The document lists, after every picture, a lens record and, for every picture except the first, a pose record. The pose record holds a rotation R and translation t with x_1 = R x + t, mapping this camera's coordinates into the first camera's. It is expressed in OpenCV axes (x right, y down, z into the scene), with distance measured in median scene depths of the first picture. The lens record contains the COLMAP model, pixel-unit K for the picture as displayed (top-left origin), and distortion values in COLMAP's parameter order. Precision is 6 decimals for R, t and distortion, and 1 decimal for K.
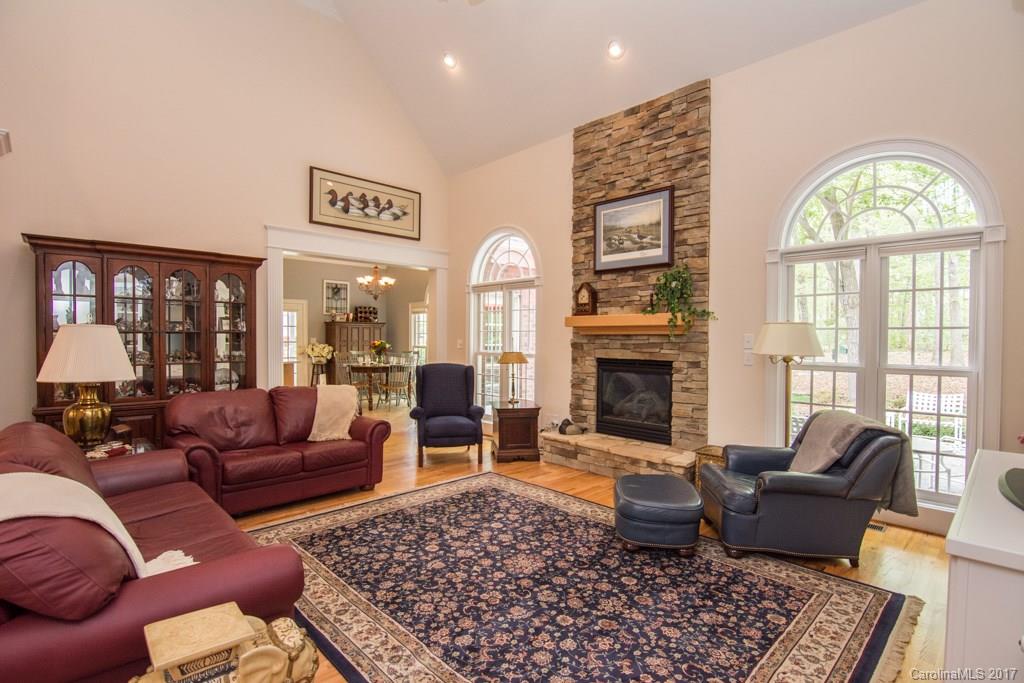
lens RADIAL K [[497.3, 0, 512.2], [0, 497.3, 346.6], [0, 0, 1]] dist [0.000527, -0.015393]
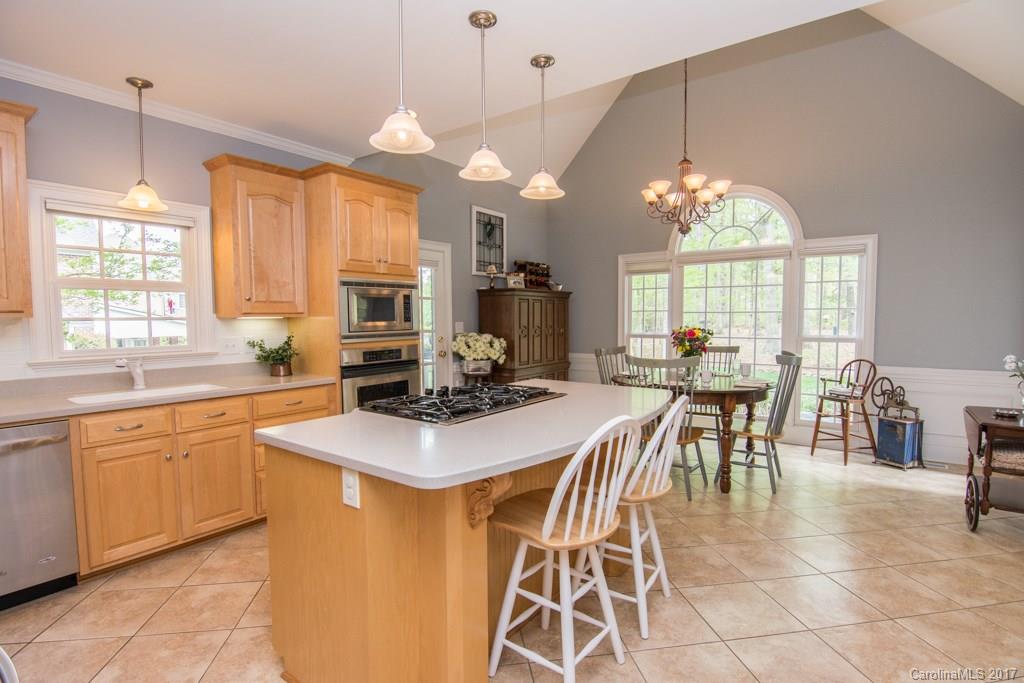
lens RADIAL K [[497.3, 0, 512.2], [0, 497.3, 346.6], [0, 0, 1]] dist [0.000527, -0.015393]
pose [[0.986655, -0.019234, 0.161685, -0.980644], [0.012248, 0.998952, 0.044094, -0.031982], [-0.162363, -0.041525, 0.985857, 1.136122]]
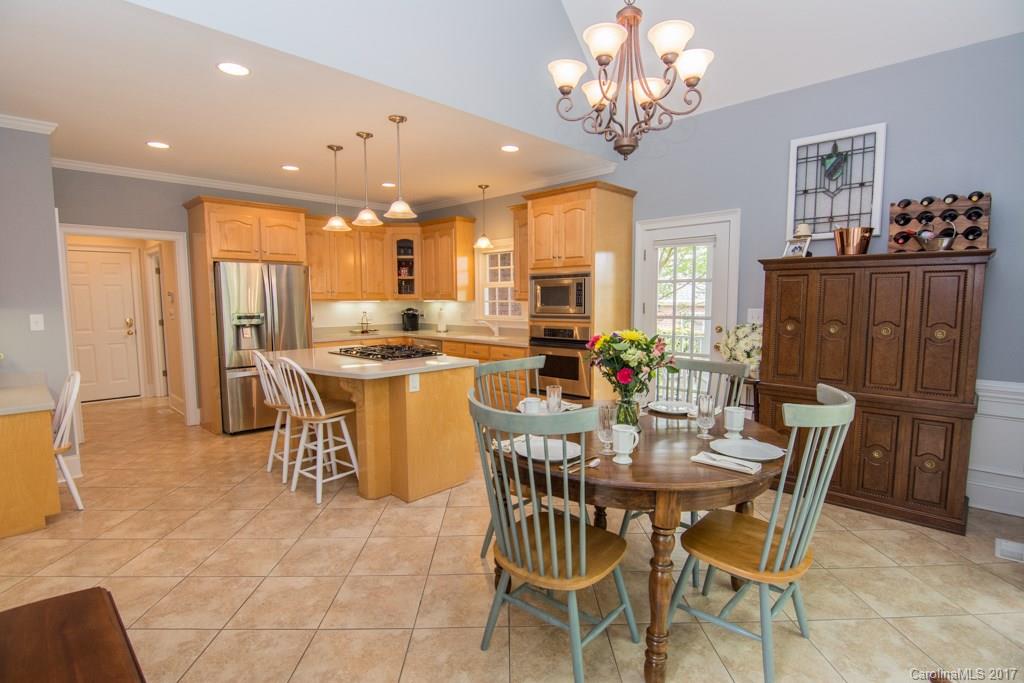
lens RADIAL K [[500.8, 0, 509.9], [0, 500.8, 344.9], [0, 0, 1]] dist [-0.000263, -0.015080]
pose [[0.026430, 0.088460, -0.995729, -0.057525], [-0.012199, 0.996031, 0.088163, -0.048750], [0.999576, 0.009817, 0.027404, 1.839628]]
